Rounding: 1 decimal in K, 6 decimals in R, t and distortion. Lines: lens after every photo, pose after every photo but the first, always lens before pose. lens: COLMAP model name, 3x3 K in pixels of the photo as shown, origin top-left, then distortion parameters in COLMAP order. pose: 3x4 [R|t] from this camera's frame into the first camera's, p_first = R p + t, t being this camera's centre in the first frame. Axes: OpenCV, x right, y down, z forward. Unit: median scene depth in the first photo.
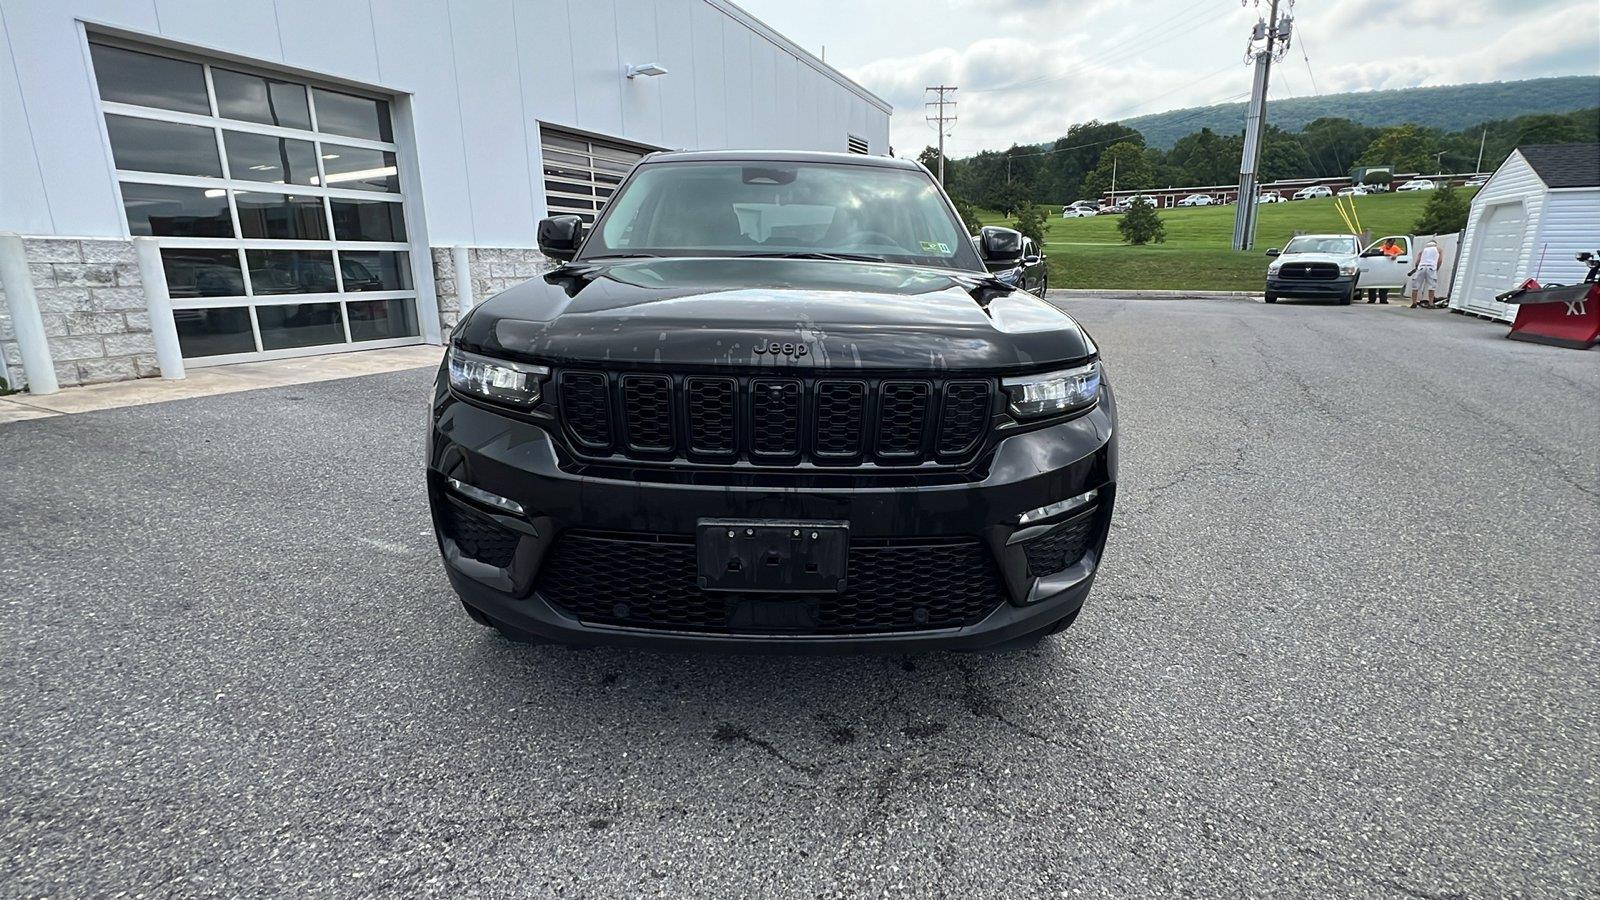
lens RADIAL K [[734.9, 0, 795.9], [0, 734.9, 450.7], [0, 0, 1]] dist [-0.002484, -0.000185]
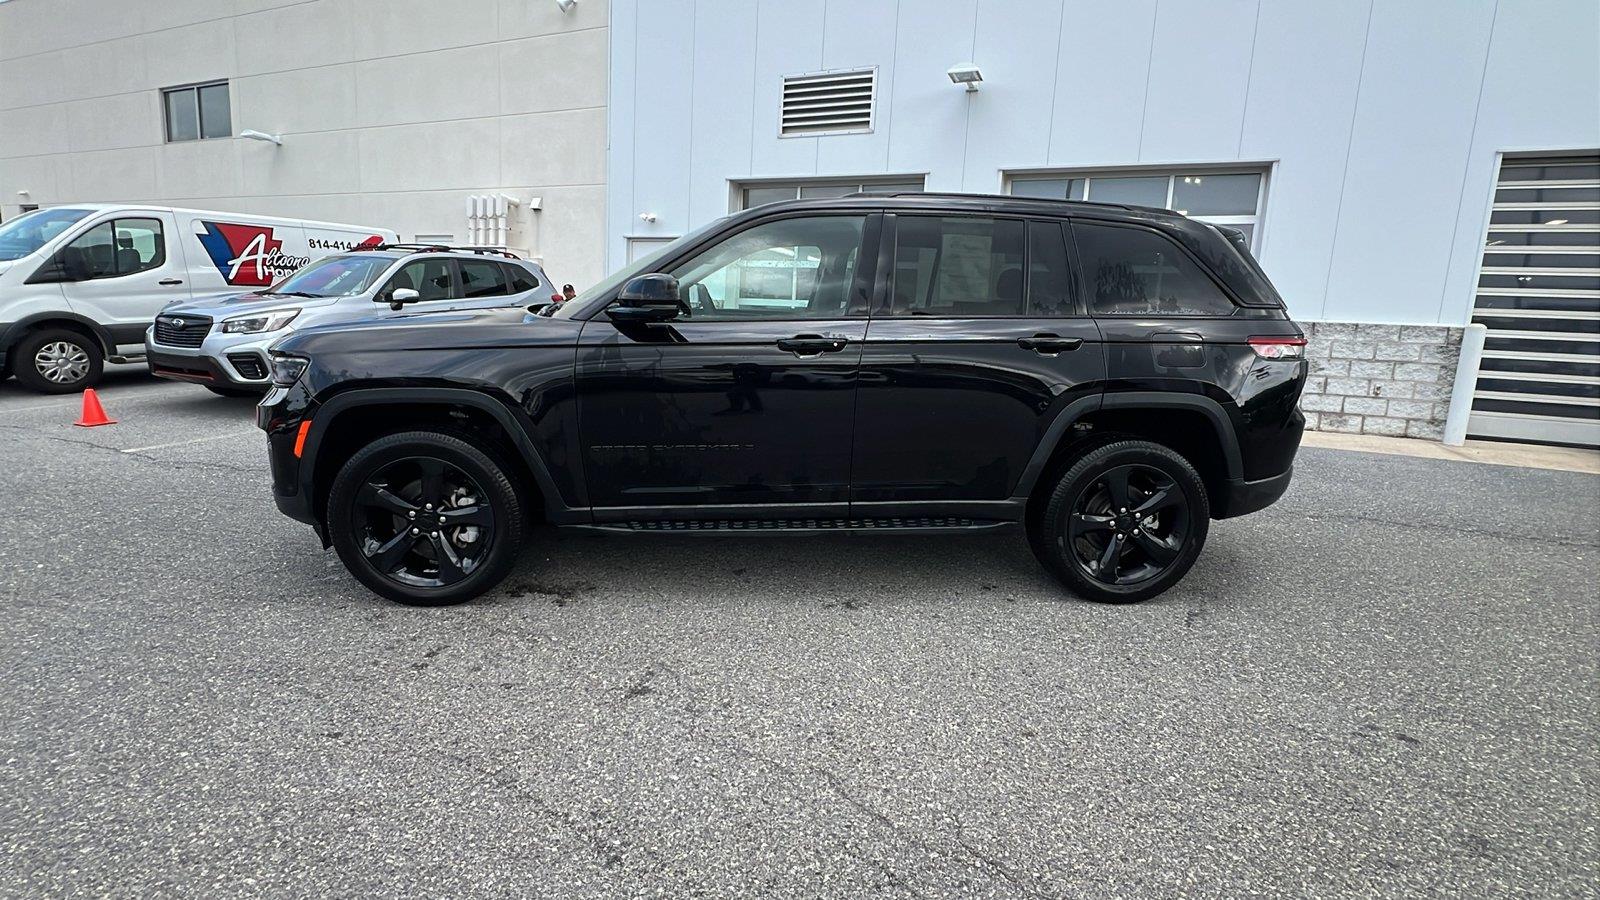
lens RADIAL K [[734.9, 0, 795.9], [0, 734.9, 450.7], [0, 0, 1]] dist [-0.002484, -0.000185]
pose [[0.061040, 0.183246, -0.981170, 0.262216], [-0.288682, 0.944233, 0.158388, -0.063669], [0.955477, 0.273578, 0.110536, 0.245668]]
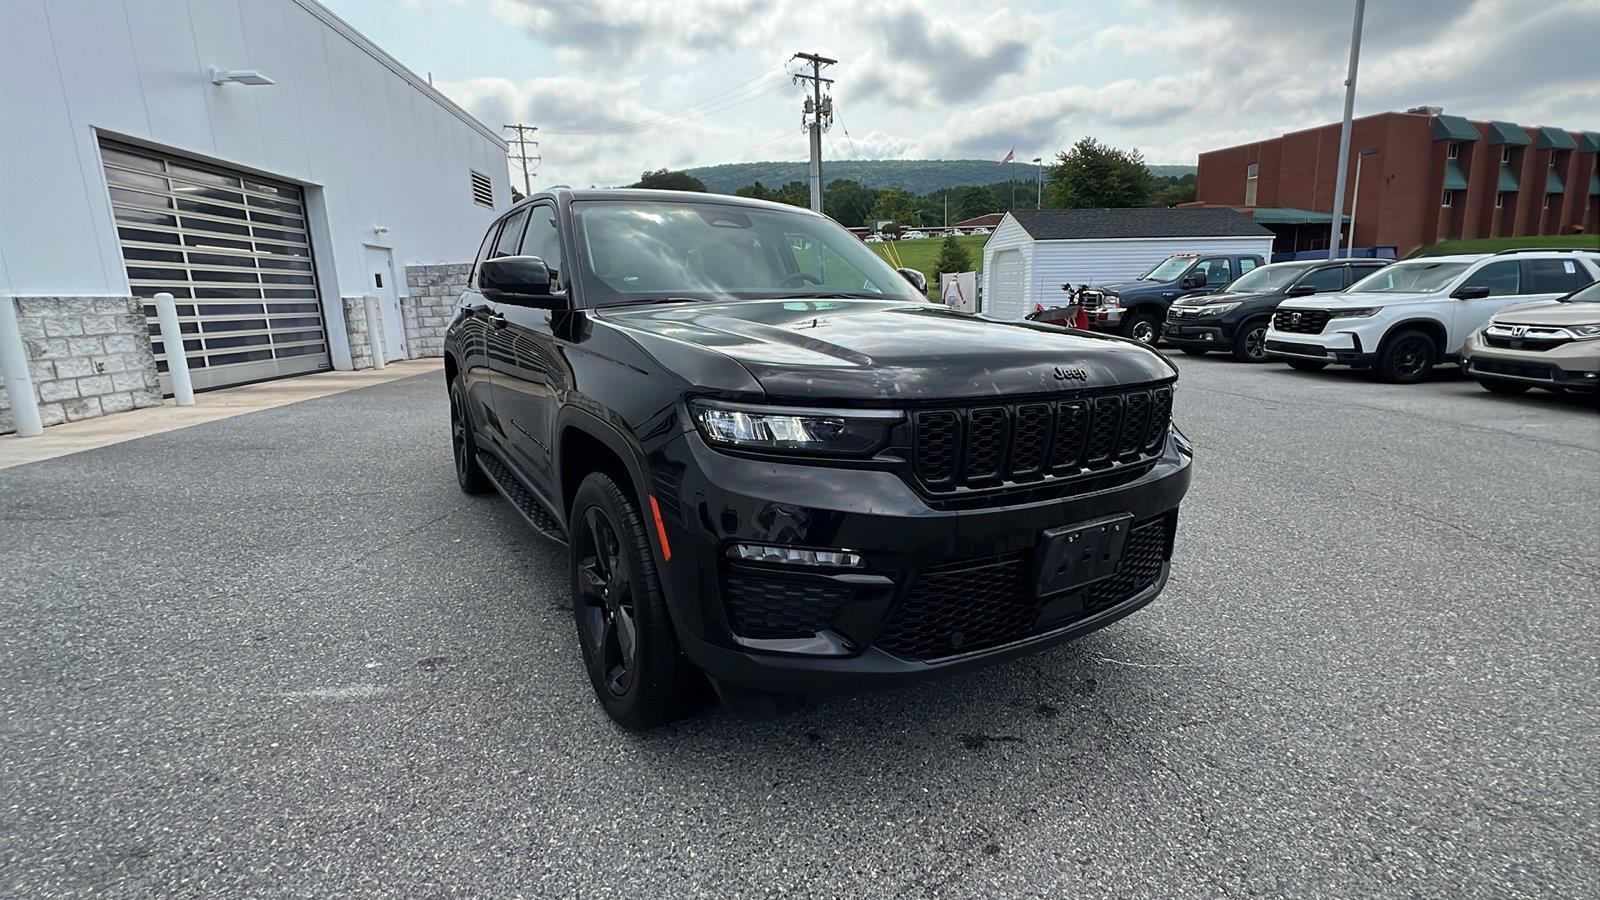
lens RADIAL K [[734.9, 0, 795.9], [0, 734.9, 450.7], [0, 0, 1]] dist [-0.002484, -0.000185]
pose [[0.859448, -0.123657, 0.496043, -0.106192], [0.148331, 0.988882, -0.010484, -0.007688], [-0.489232, 0.082590, 0.868234, 0.022872]]
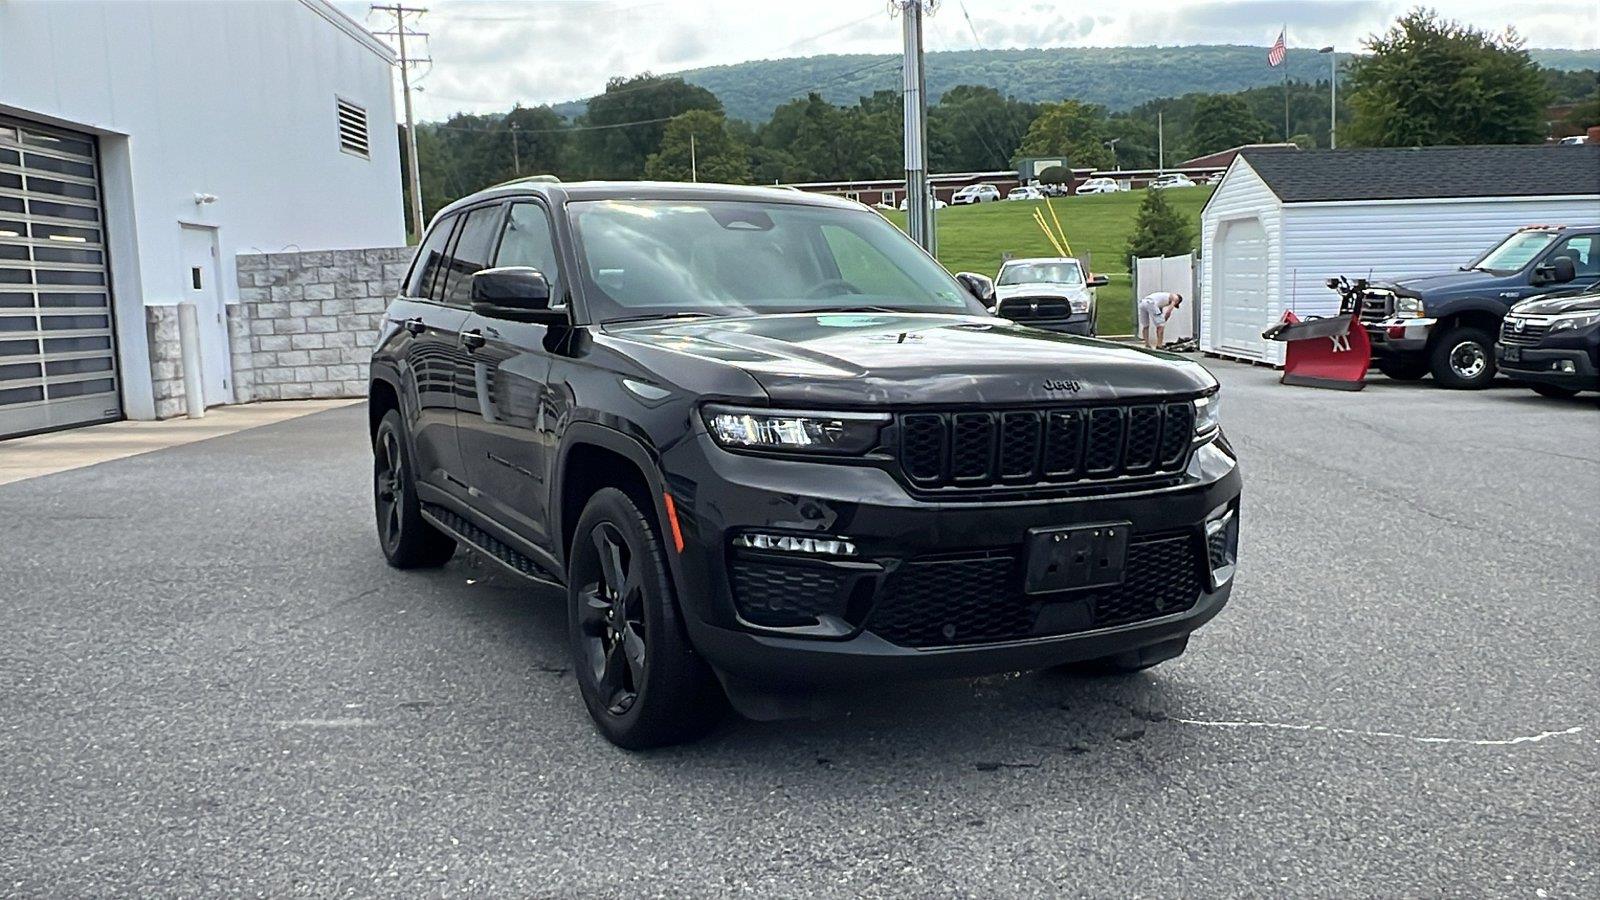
lens RADIAL K [[1399.7, 0, 792.8], [0, 1399.7, 451.7], [0, 0, 1]] dist [0.001113, -0.004044]
pose [[0.891036, -0.071726, 0.448230, -0.158658], [0.137443, 0.983717, -0.115808, 0.019205], [-0.432625, 0.164795, 0.886385, -0.092051]]
